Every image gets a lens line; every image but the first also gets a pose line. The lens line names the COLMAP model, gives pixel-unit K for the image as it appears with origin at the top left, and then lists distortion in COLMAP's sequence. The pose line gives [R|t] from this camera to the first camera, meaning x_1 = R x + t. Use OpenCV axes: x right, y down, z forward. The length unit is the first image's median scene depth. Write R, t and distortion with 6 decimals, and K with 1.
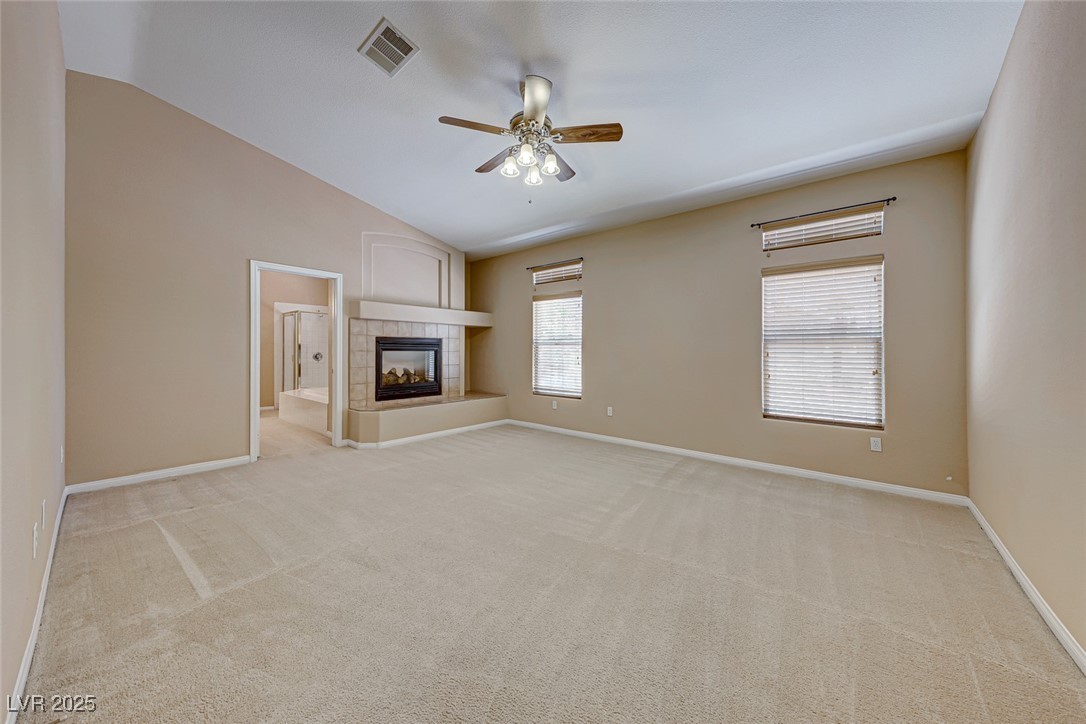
lens RADIAL K [[375.3, 0, 540.4], [0, 375.3, 357.4], [0, 0, 1]] dist [0.013720, -0.006532]
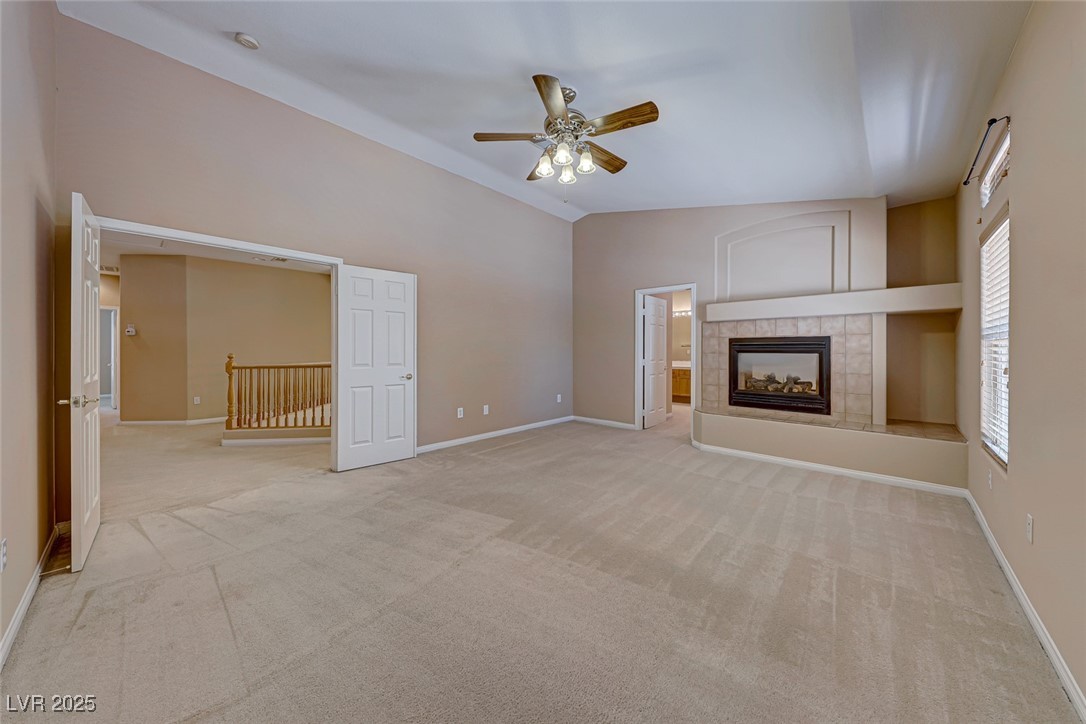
lens RADIAL K [[375.3, 0, 540.4], [0, 375.3, 357.4], [0, 0, 1]] dist [0.013720, -0.006532]
pose [[-0.039901, 0.007585, -0.999175, 0.529598], [-0.023591, 0.999685, 0.008531, -0.002818], [0.998925, 0.023912, -0.039710, 0.533334]]
